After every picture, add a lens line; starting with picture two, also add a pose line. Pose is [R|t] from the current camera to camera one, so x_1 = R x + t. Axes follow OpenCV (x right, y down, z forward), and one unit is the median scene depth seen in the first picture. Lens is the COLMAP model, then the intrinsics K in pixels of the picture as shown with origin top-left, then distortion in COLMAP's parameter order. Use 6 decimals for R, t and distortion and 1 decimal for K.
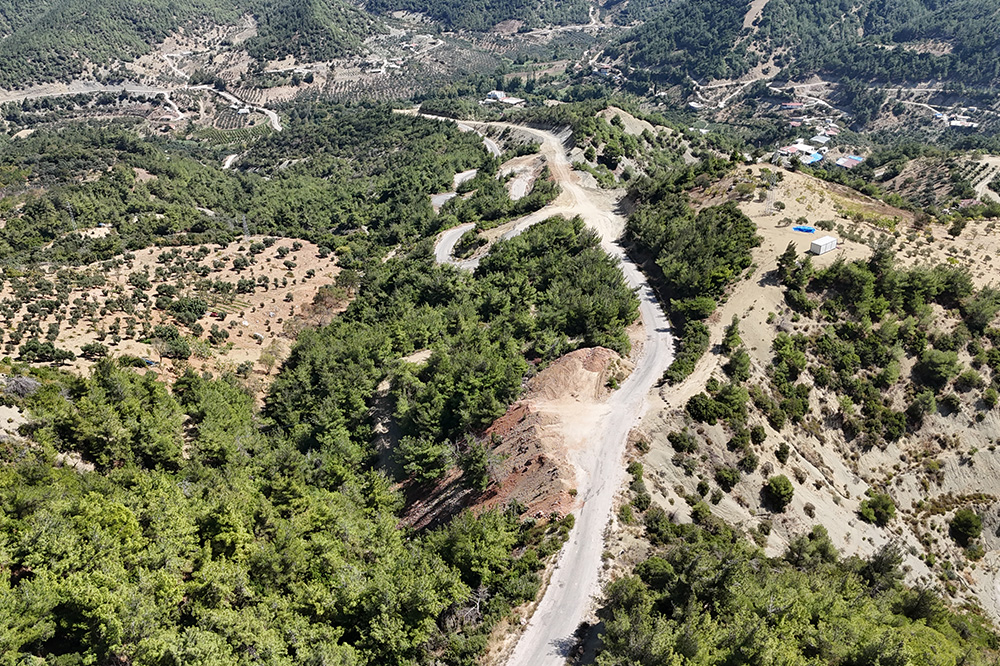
lens RADIAL K [[890.7, 0, 500.0], [0, 890.7, 333.0], [0, 0, 1]] dist [0.088041, -0.114587]
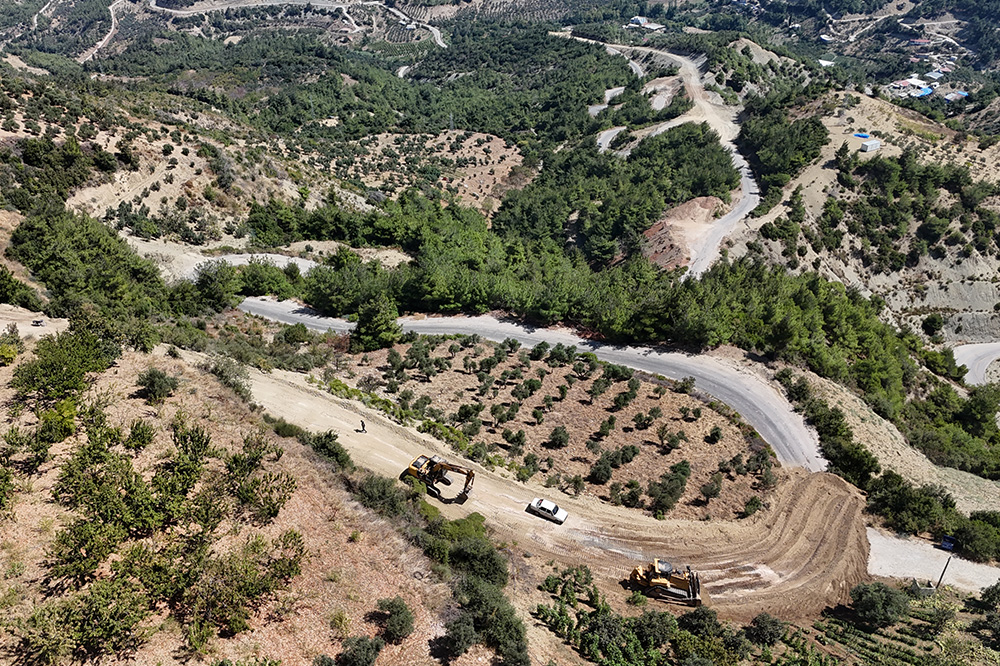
lens RADIAL K [[890.7, 0, 500.0], [0, 890.7, 333.0], [0, 0, 1]] dist [0.088041, -0.114587]
pose [[0.989571, 0.082800, -0.117870, -0.017450], [-0.072720, 0.993515, 0.087403, 0.045332], [0.124343, -0.077920, 0.989175, -0.211559]]
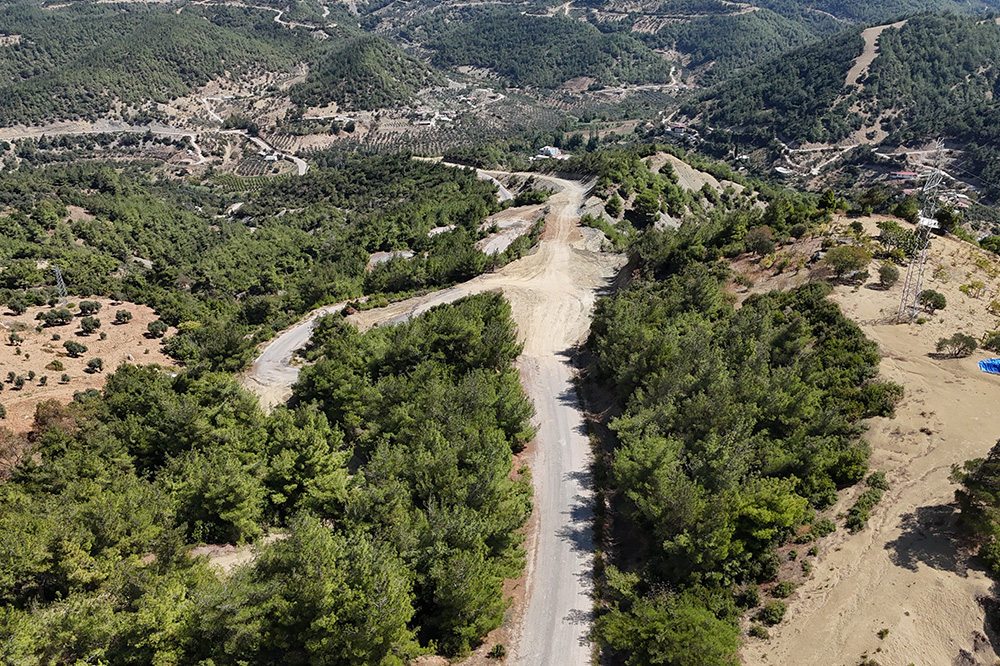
lens RADIAL K [[890.7, 0, 500.0], [0, 890.7, 333.0], [0, 0, 1]] dist [0.088041, -0.114587]
pose [[0.993982, 0.059665, -0.091868, 0.061601], [-0.066616, 0.994990, -0.074552, -0.033499], [0.086960, 0.080223, 0.992976, 0.232114]]
